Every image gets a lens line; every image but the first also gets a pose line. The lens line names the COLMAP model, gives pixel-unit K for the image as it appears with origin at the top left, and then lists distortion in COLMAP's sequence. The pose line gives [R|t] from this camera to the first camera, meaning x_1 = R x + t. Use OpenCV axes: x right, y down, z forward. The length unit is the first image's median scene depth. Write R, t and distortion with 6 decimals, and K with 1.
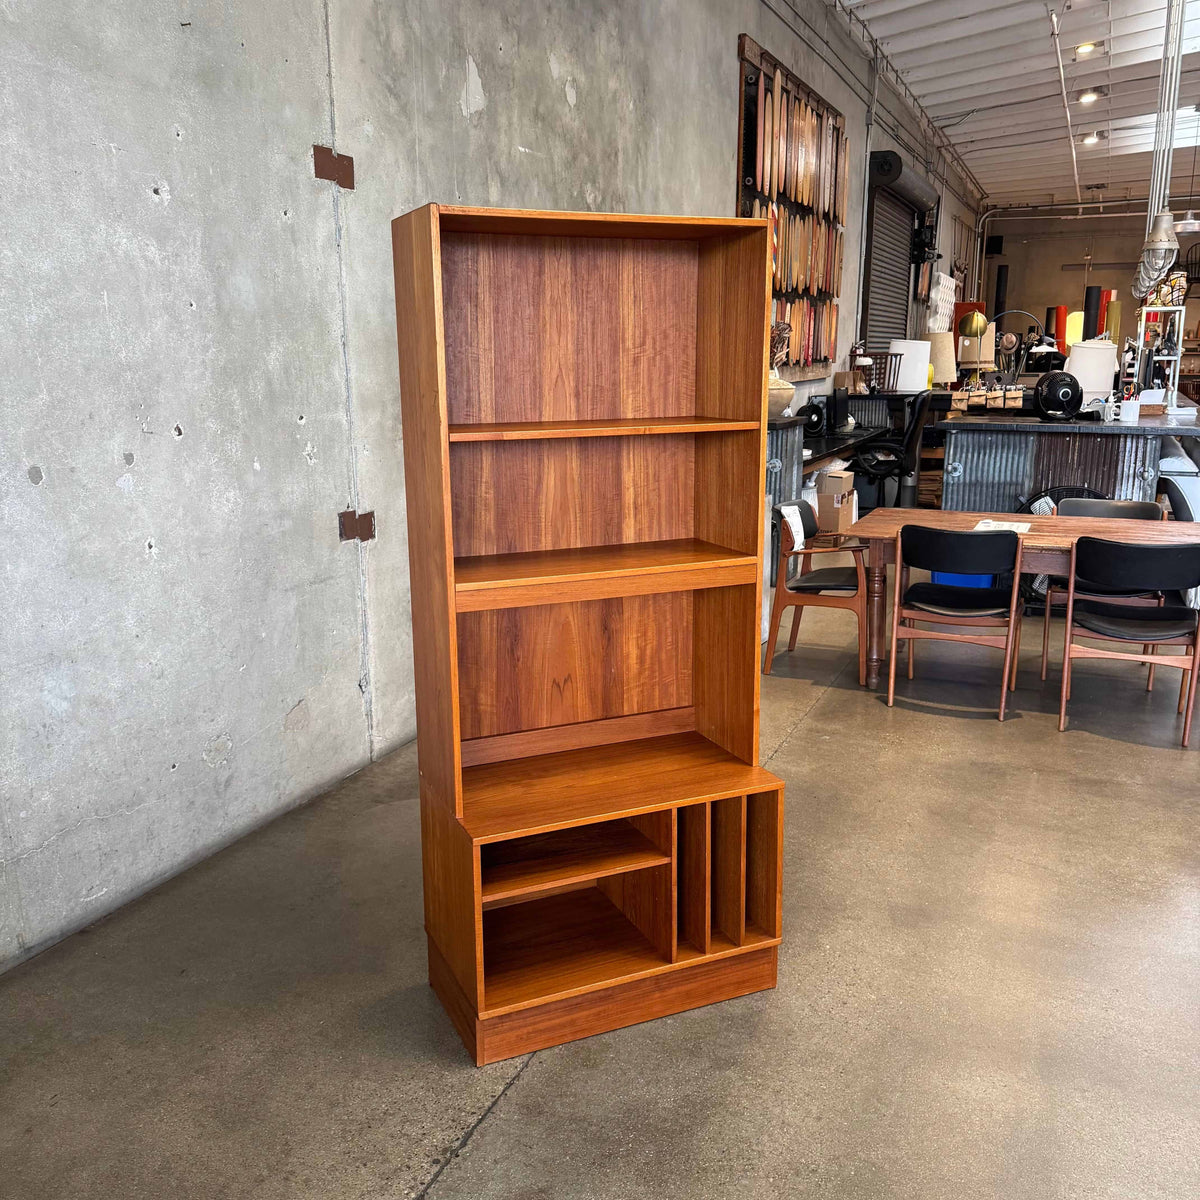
lens RADIAL K [[1128.3, 0, 611.7], [0, 1128.3, 606.8], [0, 0, 1]] dist [0.012893, 0.000000]
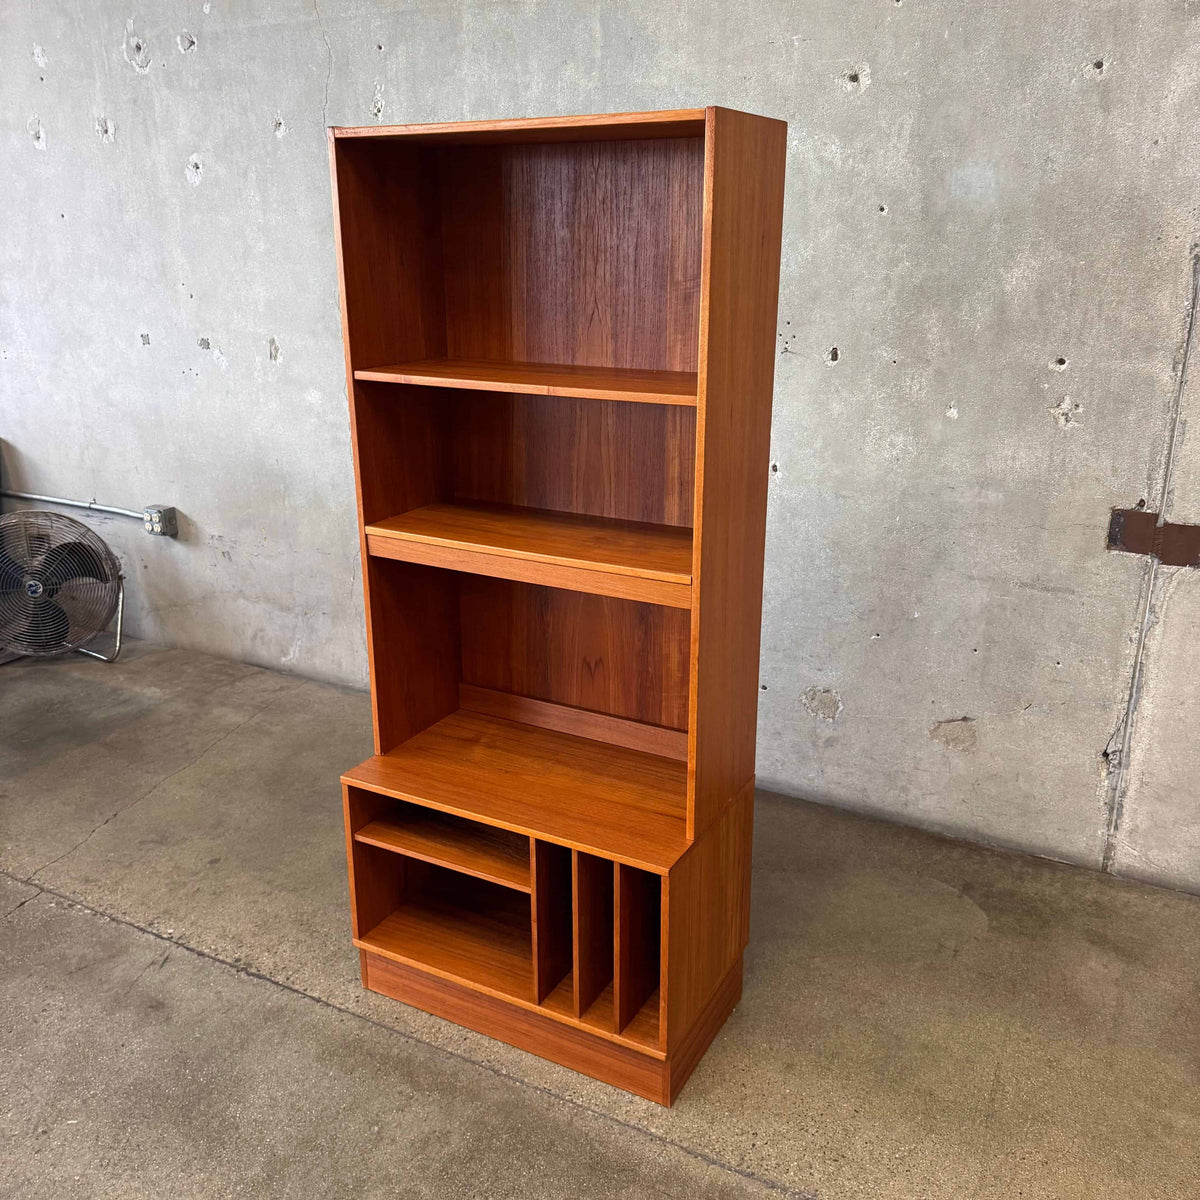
lens RADIAL K [[1147.3, 0, 599.0], [0, 1147.3, 612.9], [0, 0, 1]] dist [-0.000227, 0.000000]
pose [[-0.102562, 0.331926, -0.937713, 0.519150], [-0.215448, 0.912895, 0.346706, -0.224074], [0.971114, 0.237587, -0.022116, 0.815933]]
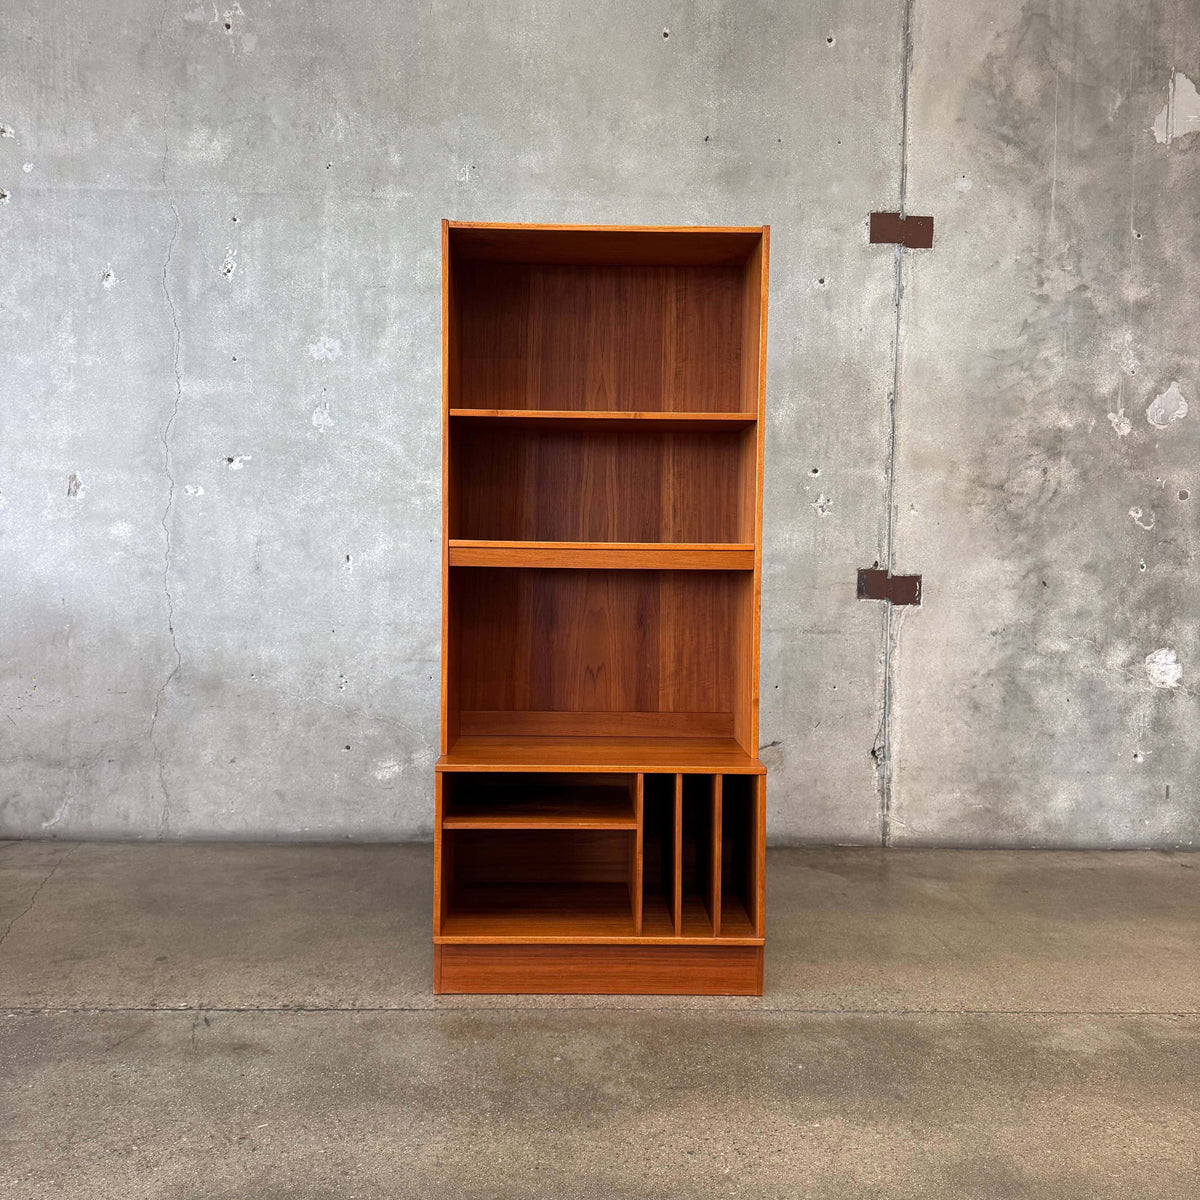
lens RADIAL K [[1128.3, 0, 601.0], [0, 1128.3, 616.8], [0, 0, 1]] dist [0.012893, 0.000000]
pose [[0.413812, 0.071302, -0.907566, 0.632174], [-0.218664, 0.975528, -0.023061, 0.032923], [0.883711, 0.207995, 0.419276, 0.442216]]
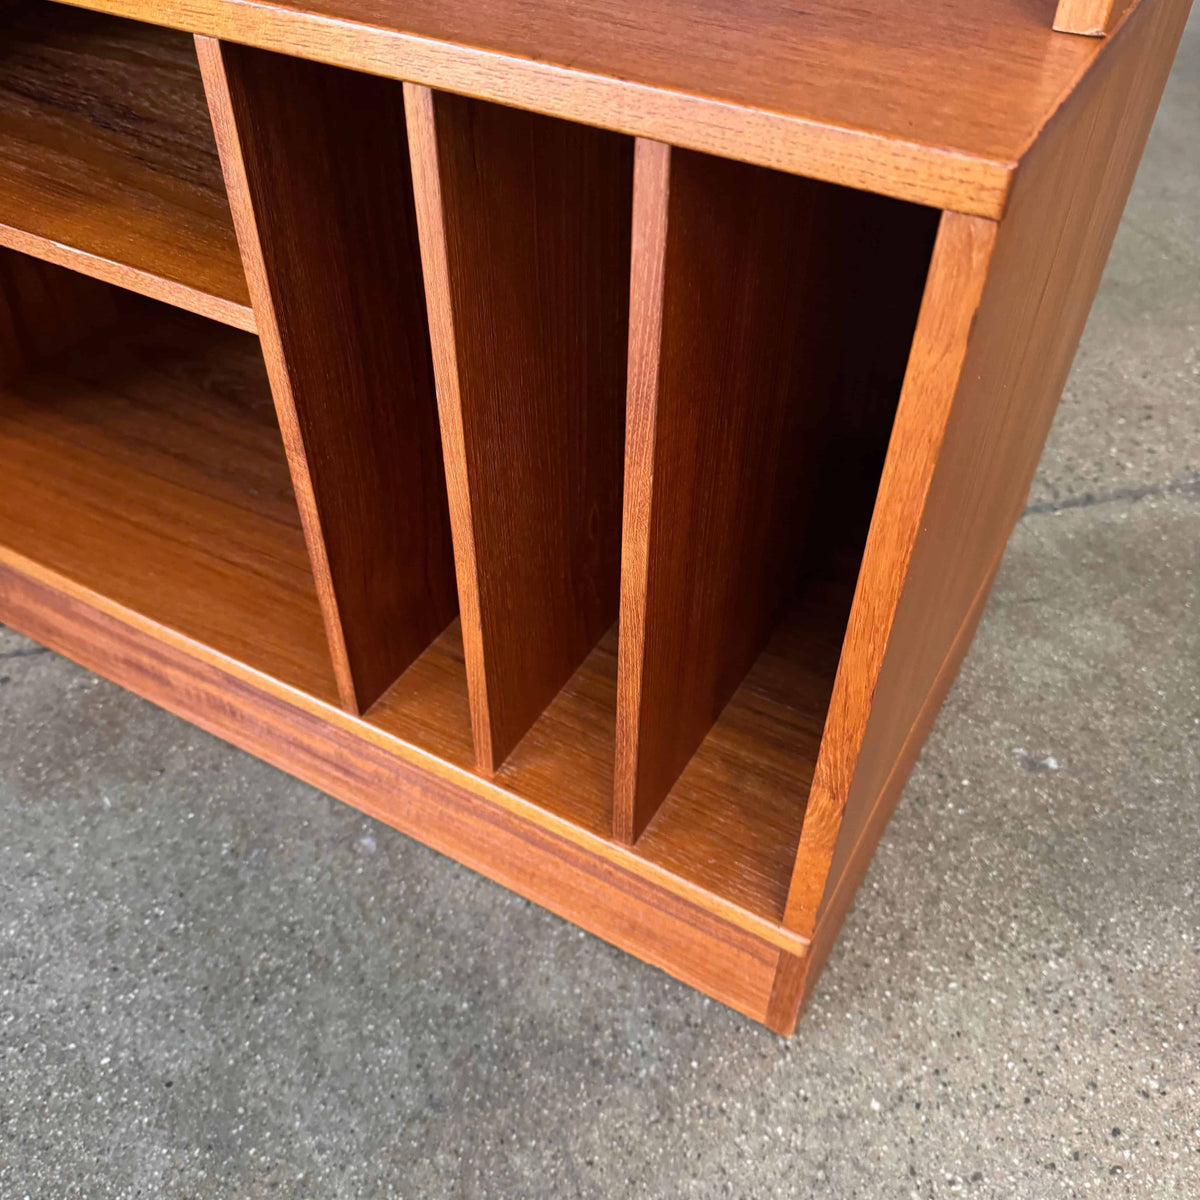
lens RADIAL K [[1147.3, 0, 597.9], [0, 1147.3, 602.2], [0, 0, 1]] dist [-0.000227, 0.000000]
pose [[0.580249, 0.570384, -0.581355, 0.165564], [-0.190549, 0.789075, 0.583997, 0.100164], [0.791835, -0.228087, 0.566546, 0.672601]]
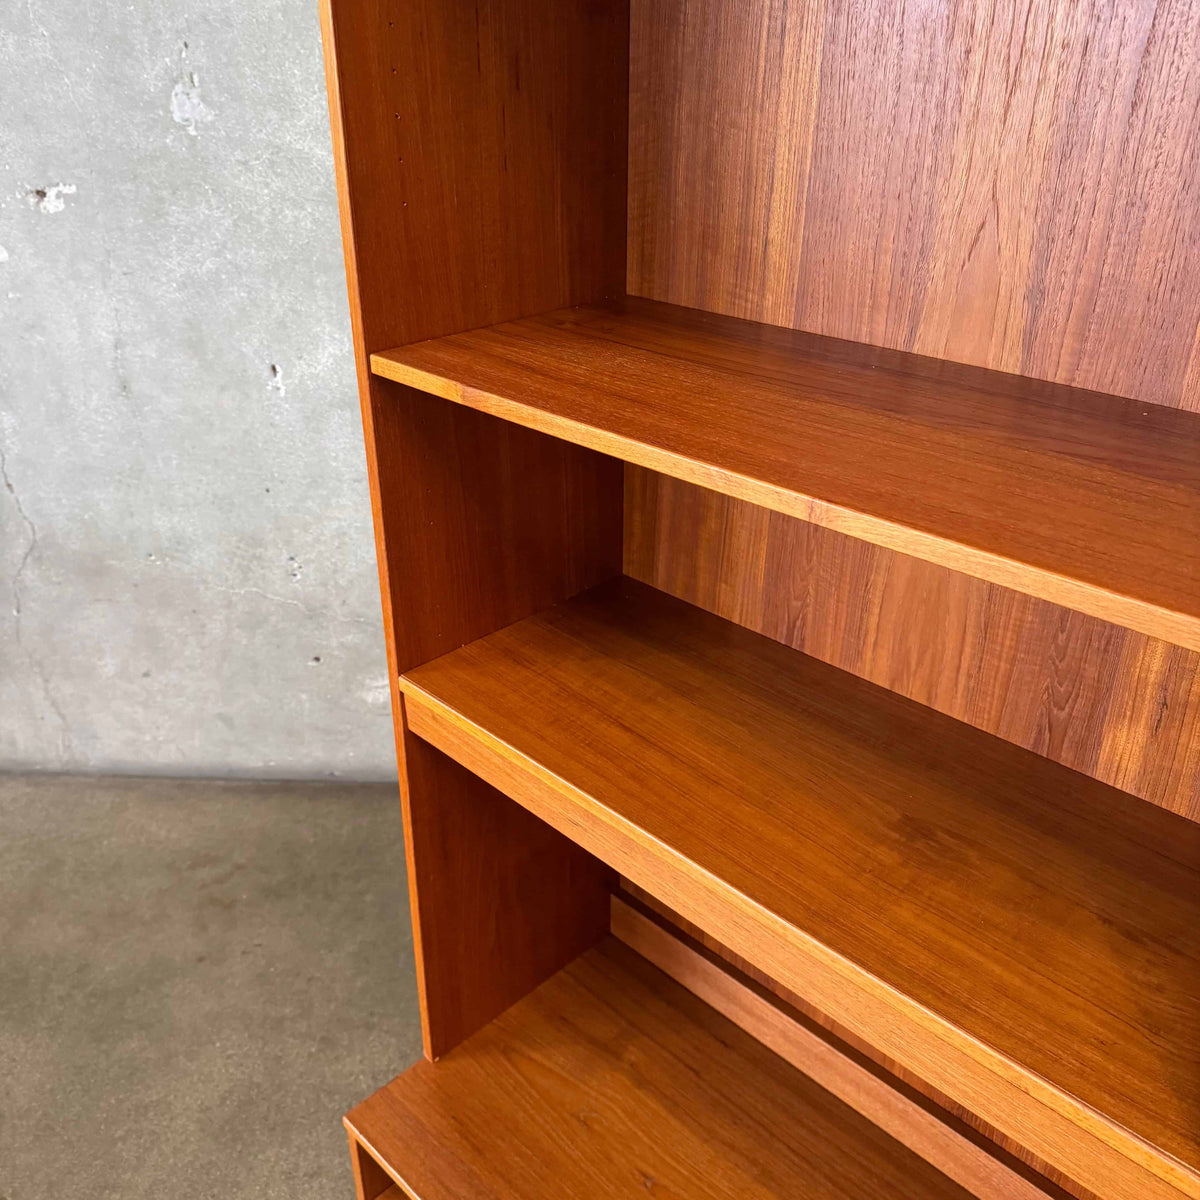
lens RADIAL K [[1147.3, 0, 587.0], [0, 1147.3, 586.5], [0, 0, 1]] dist [-0.000227, 0.000000]
pose [[0.336929, 0.429351, -0.837936, 0.170718], [-0.199339, 0.902327, 0.382192, -0.161642], [0.920186, 0.038262, 0.389606, 0.588513]]
